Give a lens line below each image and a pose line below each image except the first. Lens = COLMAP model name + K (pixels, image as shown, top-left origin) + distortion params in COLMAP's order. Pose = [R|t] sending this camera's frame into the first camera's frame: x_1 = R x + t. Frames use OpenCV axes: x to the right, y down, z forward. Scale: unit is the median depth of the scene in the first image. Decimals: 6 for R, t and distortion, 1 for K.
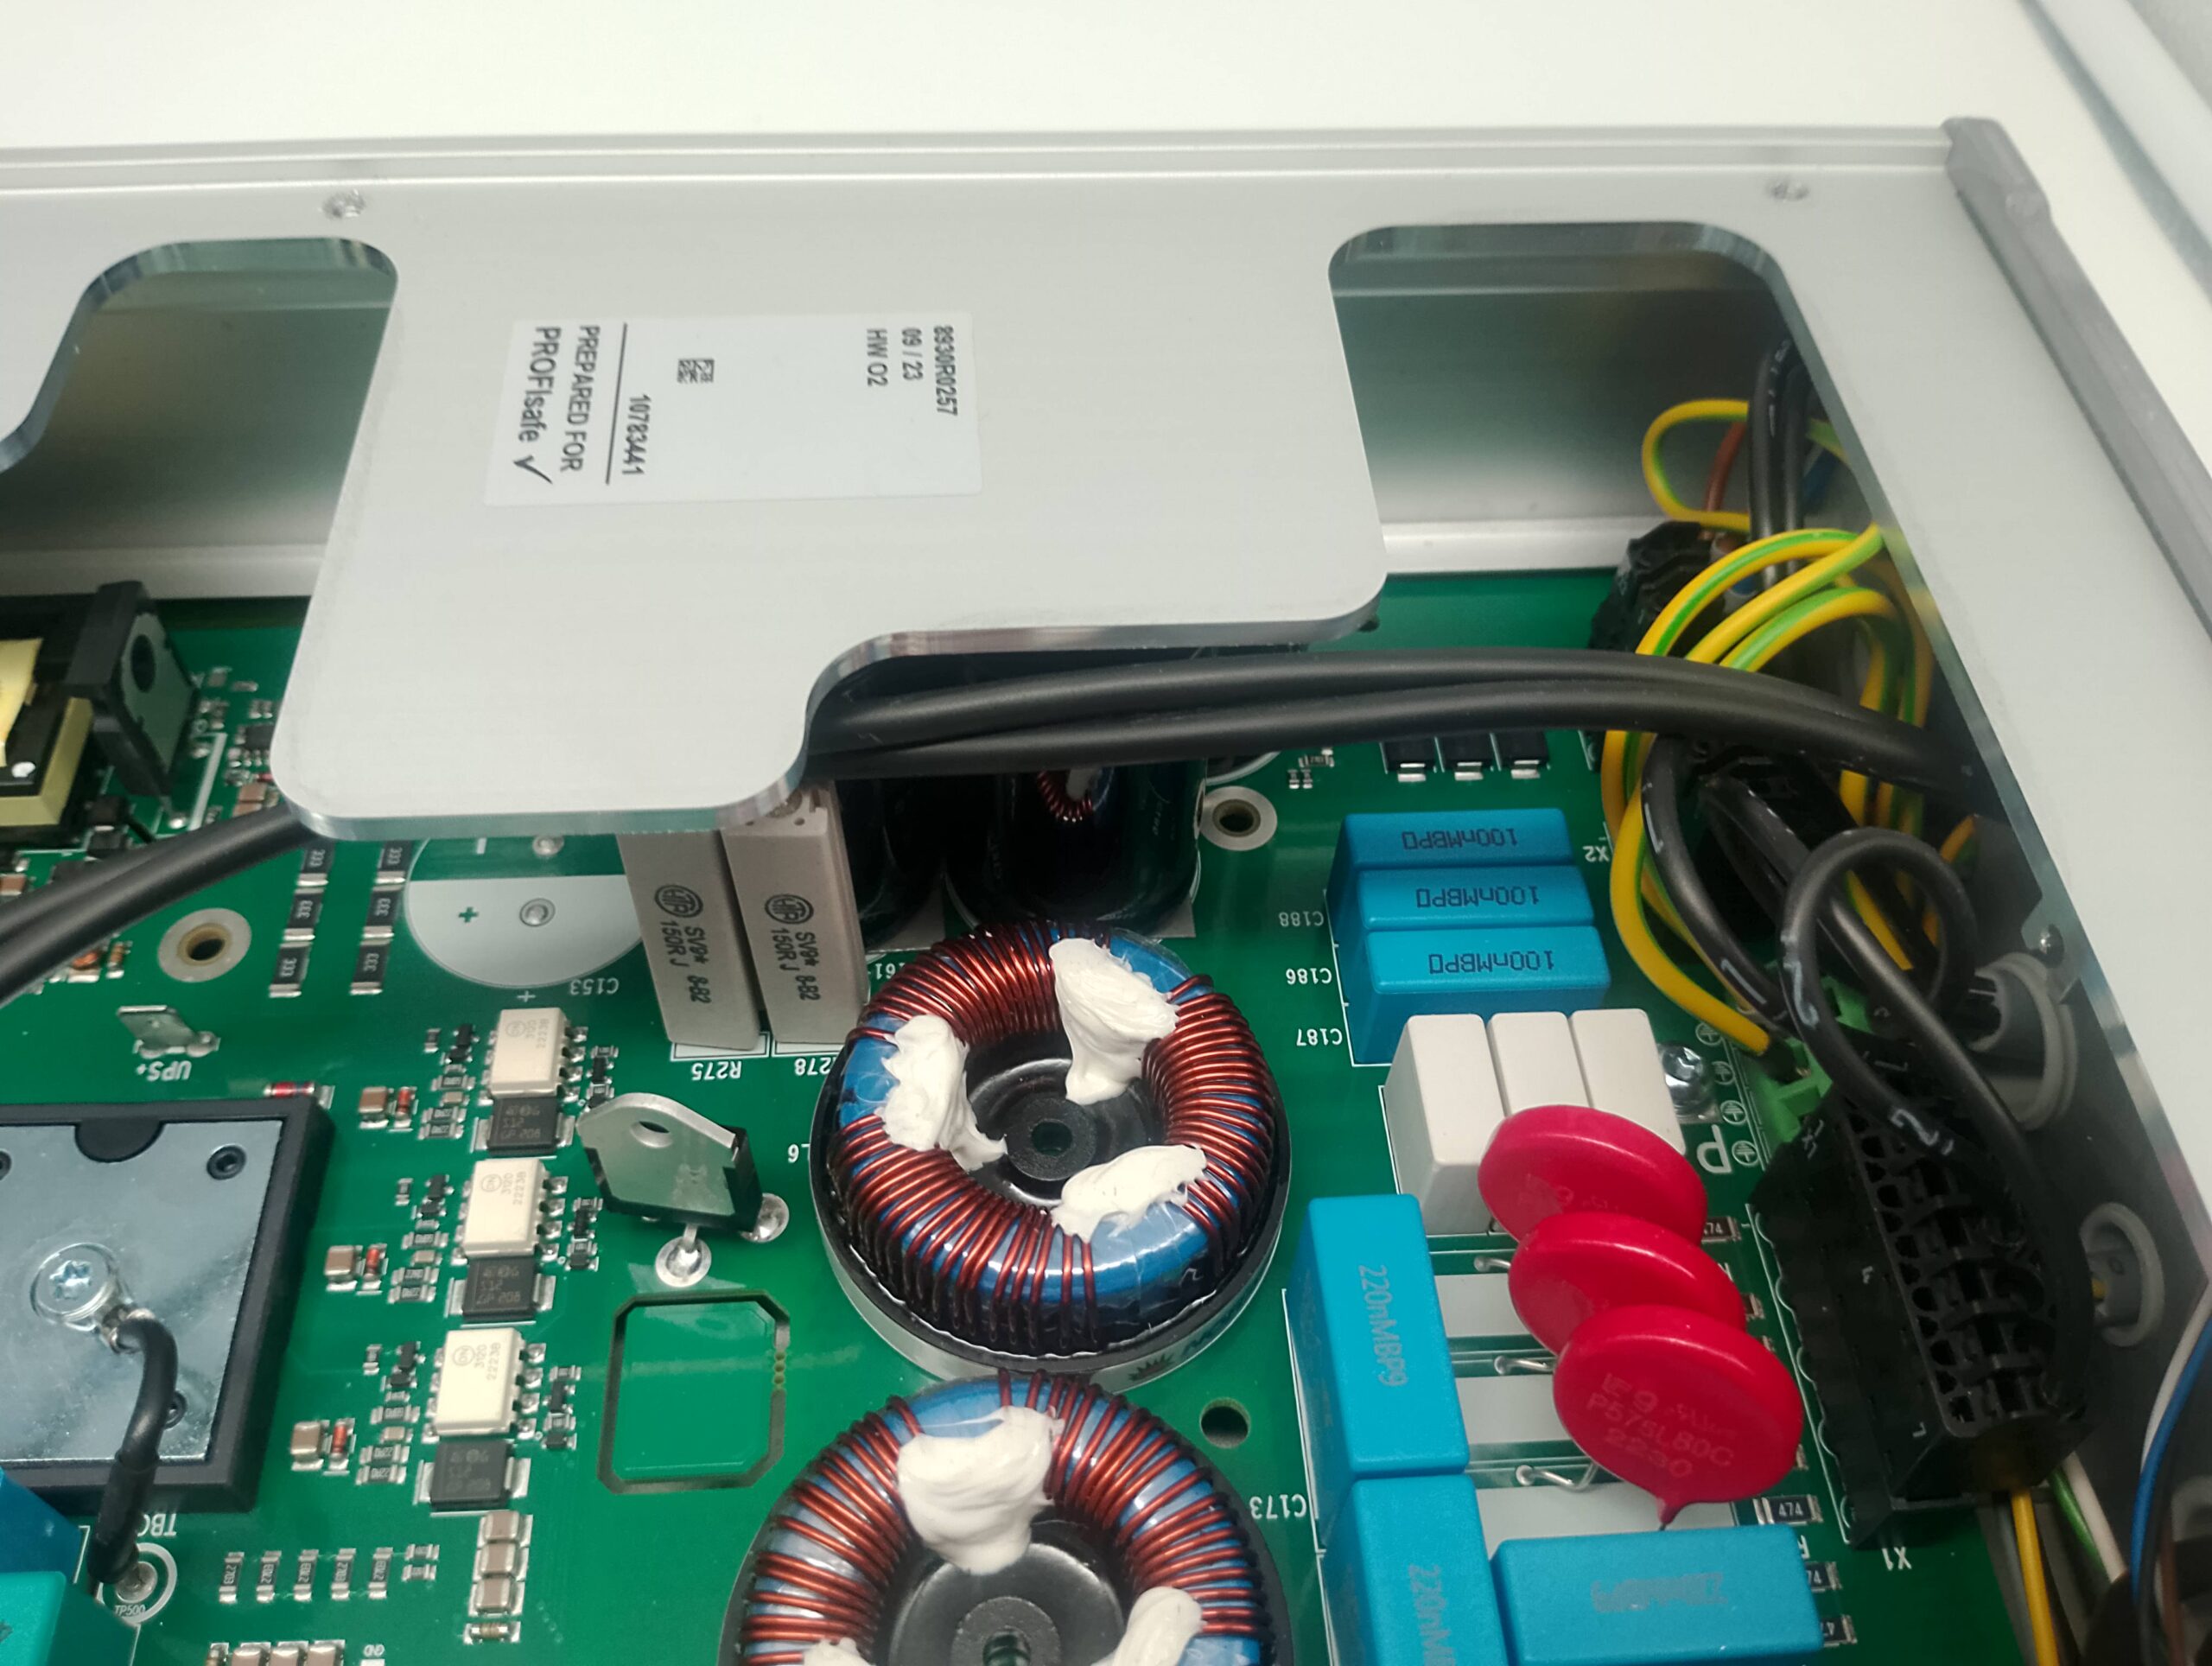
lens RADIAL K [[1875.7, 0, 1112.6], [0, 1875.7, 824.6], [0, 0, 1]] dist [0.090983, -0.211662]
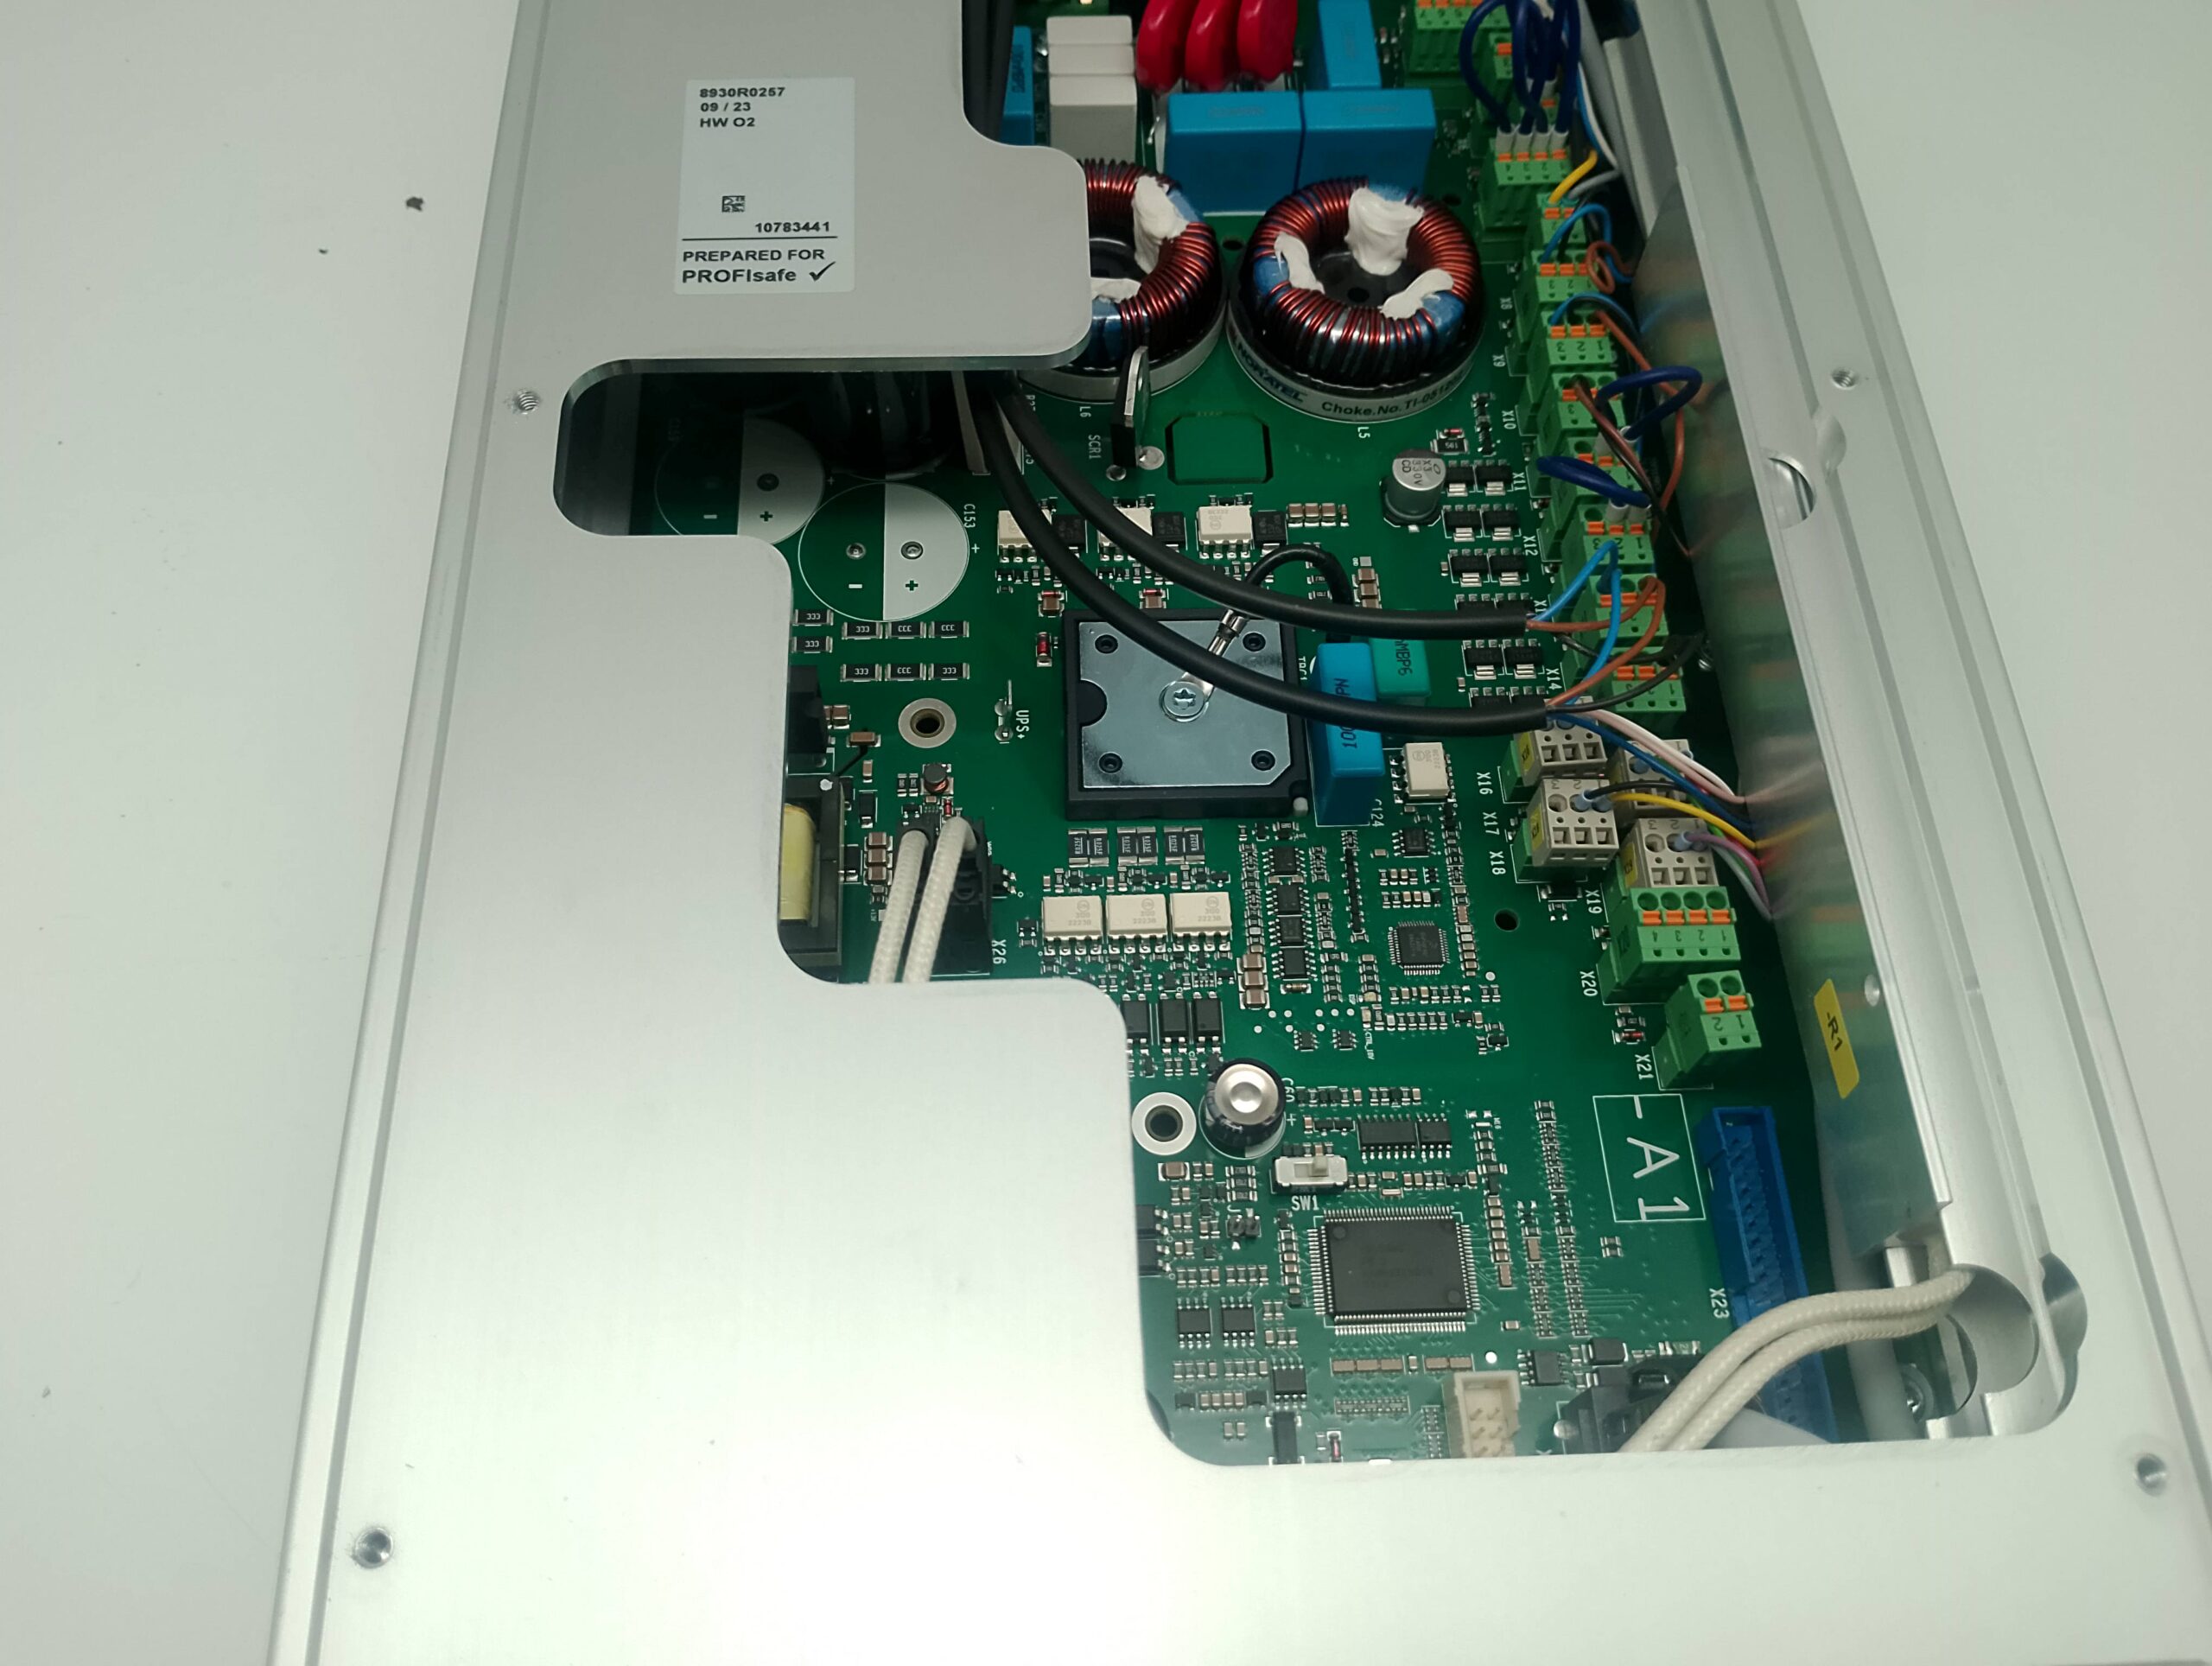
lens RADIAL K [[1852.3, 0, 1102.0], [0, 1852.3, 847.3], [0, 0, 1]] dist [0.127455, -0.286140]
pose [[0.024152, -0.902652, 0.429693, -1.389206], [0.775180, 0.288323, 0.562108, -0.736348], [-0.631278, 0.319513, 0.706682, -0.137114]]
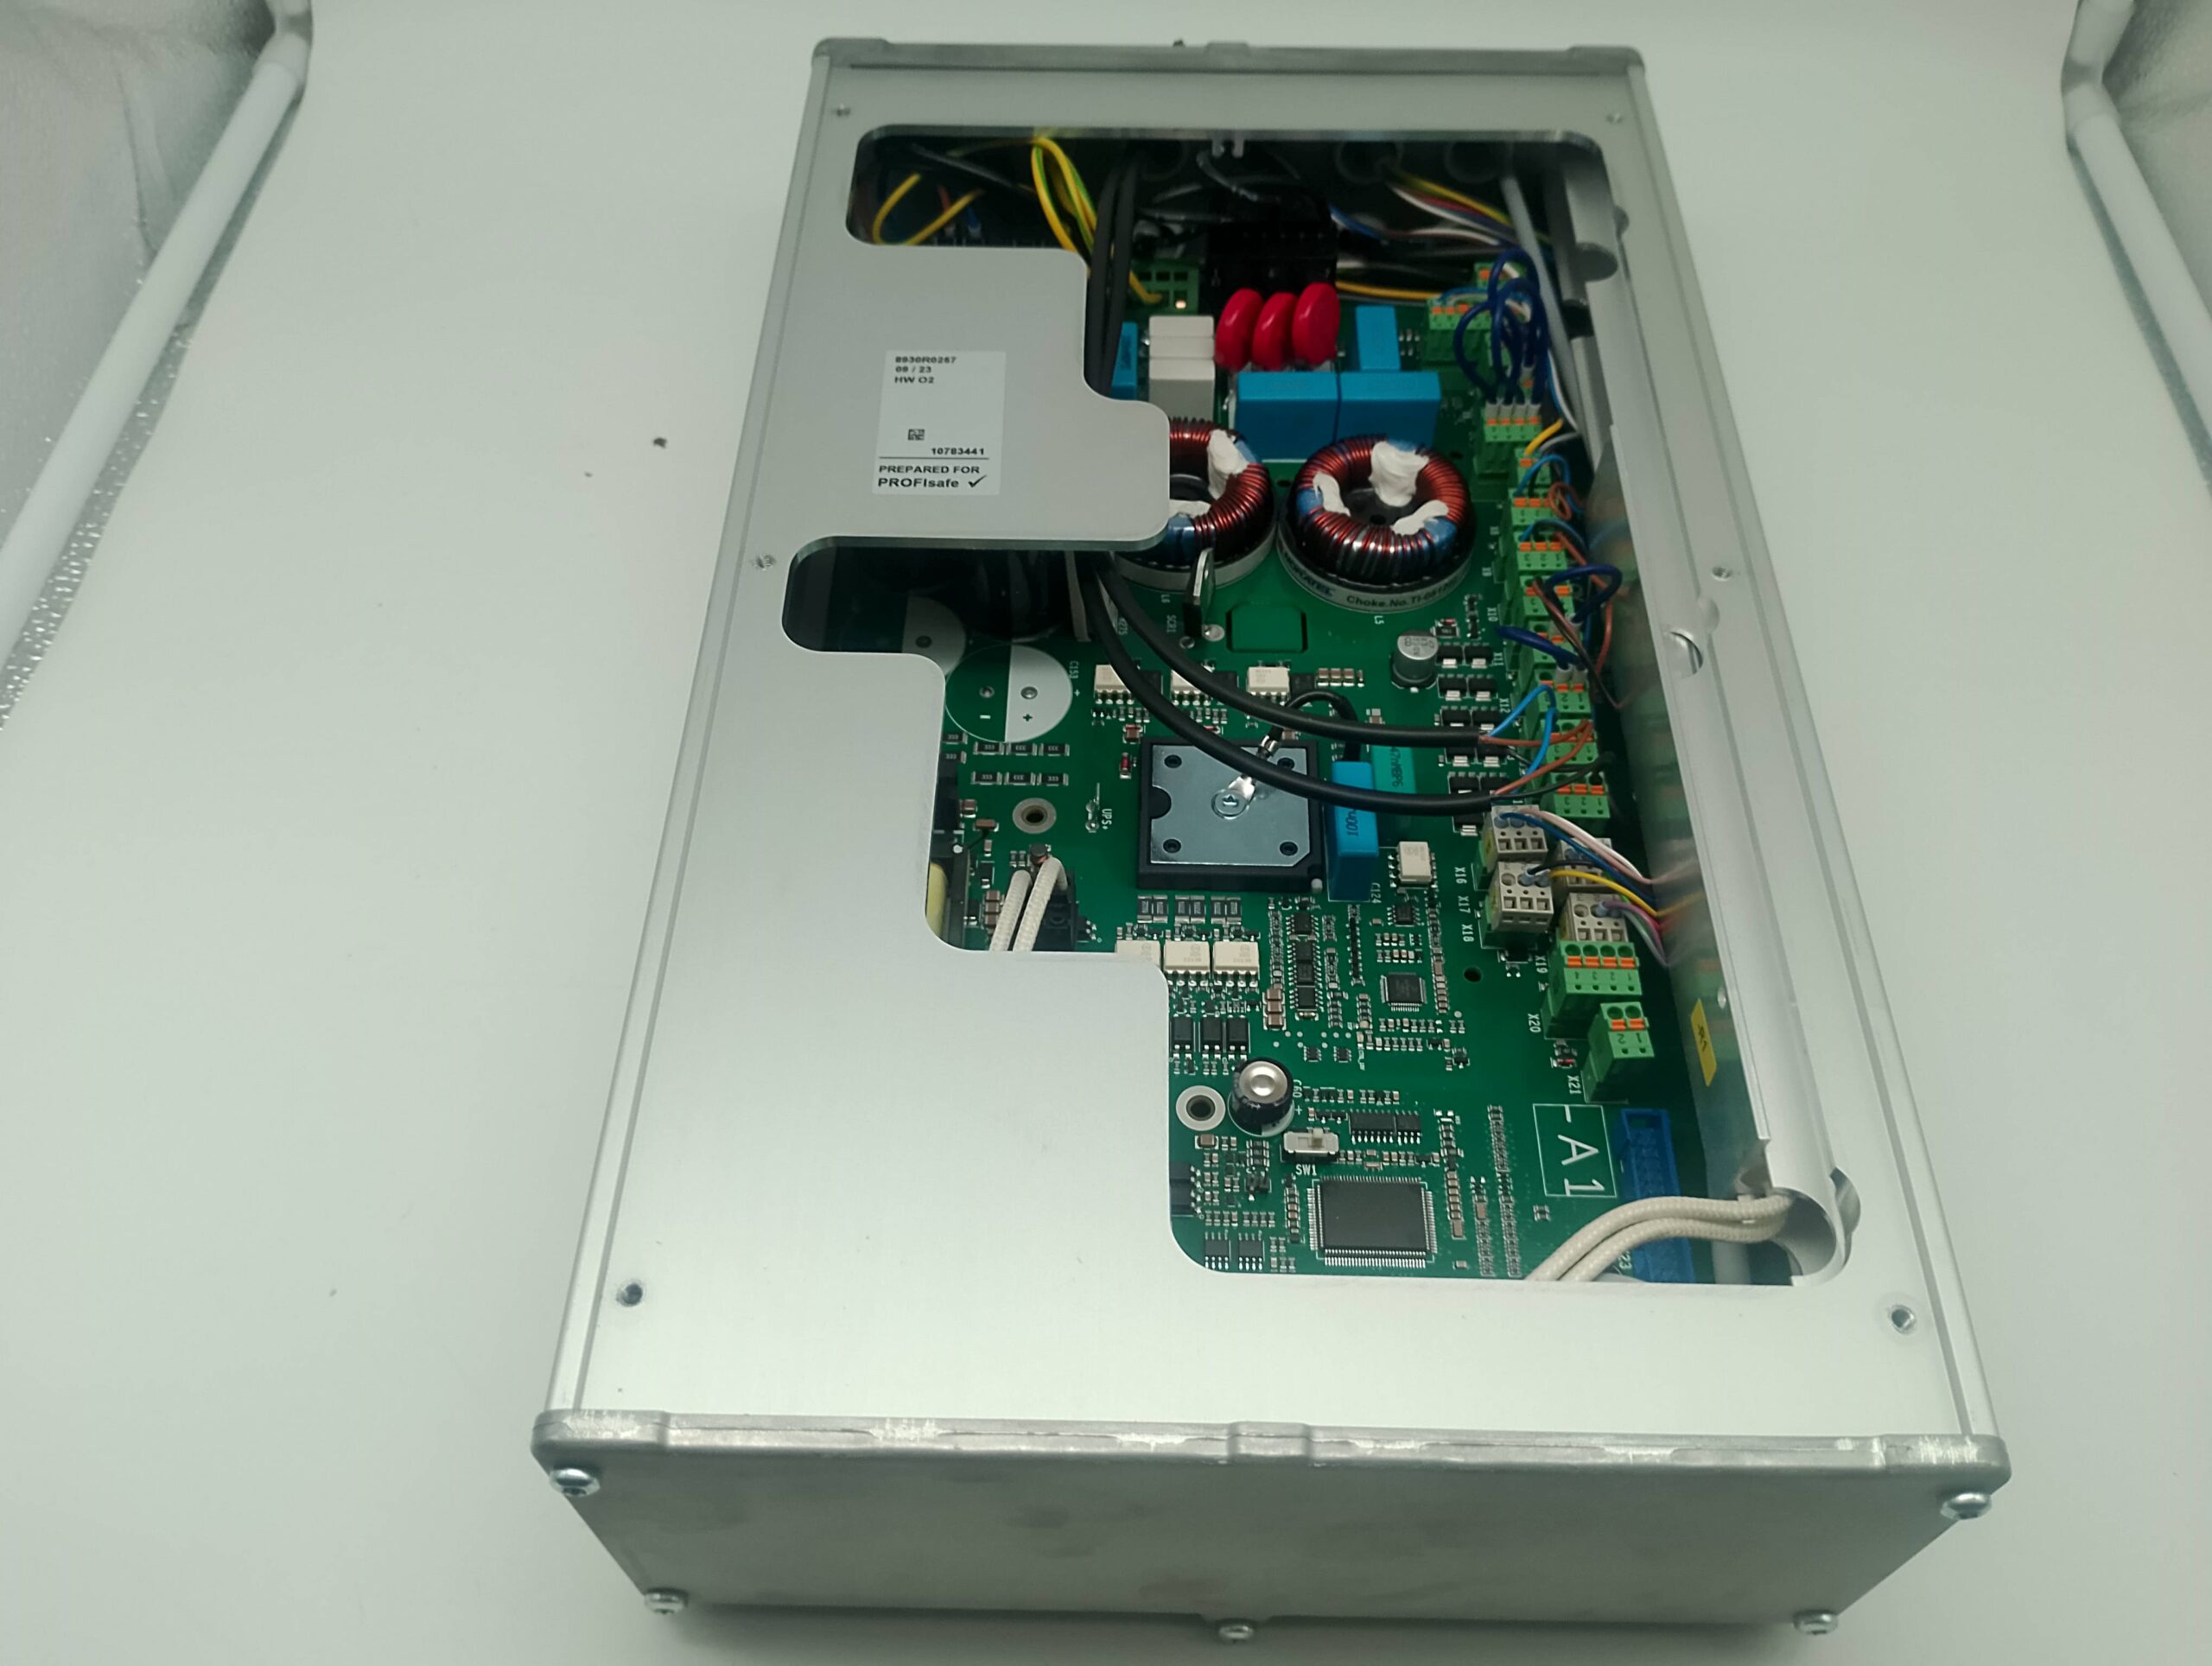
lens RADIAL K [[1852.3, 0, 1095.3], [0, 1852.3, 845.9], [0, 0, 1]] dist [0.127455, -0.286140]
pose [[0.085142, -0.826690, 0.556179, -1.832879], [0.789101, 0.396760, 0.468936, -0.916322], [-0.608334, 0.398956, 0.686123, -0.439153]]
